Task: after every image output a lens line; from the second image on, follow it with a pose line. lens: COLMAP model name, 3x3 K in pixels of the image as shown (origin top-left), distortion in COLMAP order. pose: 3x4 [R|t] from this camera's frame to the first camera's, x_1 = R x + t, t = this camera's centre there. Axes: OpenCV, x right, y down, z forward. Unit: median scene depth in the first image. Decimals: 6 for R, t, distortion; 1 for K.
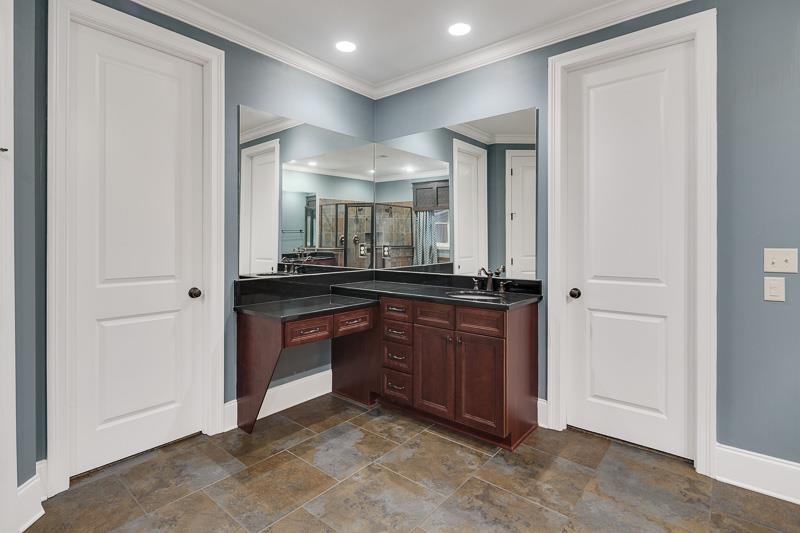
lens RADIAL K [[390.4, 0, 395.2], [0, 390.4, 241.1], [0, 0, 1]] dist [0.000864, -0.000366]
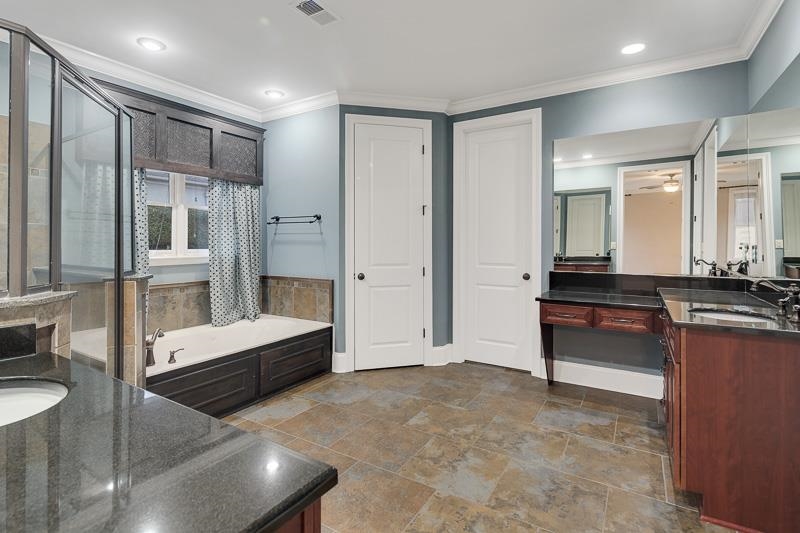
lens RADIAL K [[390.4, 0, 394.1], [0, 390.4, 238.8], [0, 0, 1]] dist [0.000864, -0.000366]
pose [[0.137798, -0.012901, -0.990376, 0.956379], [0.001247, 0.999917, -0.012852, 0.006107], [0.990460, 0.000536, 0.137803, 0.306881]]
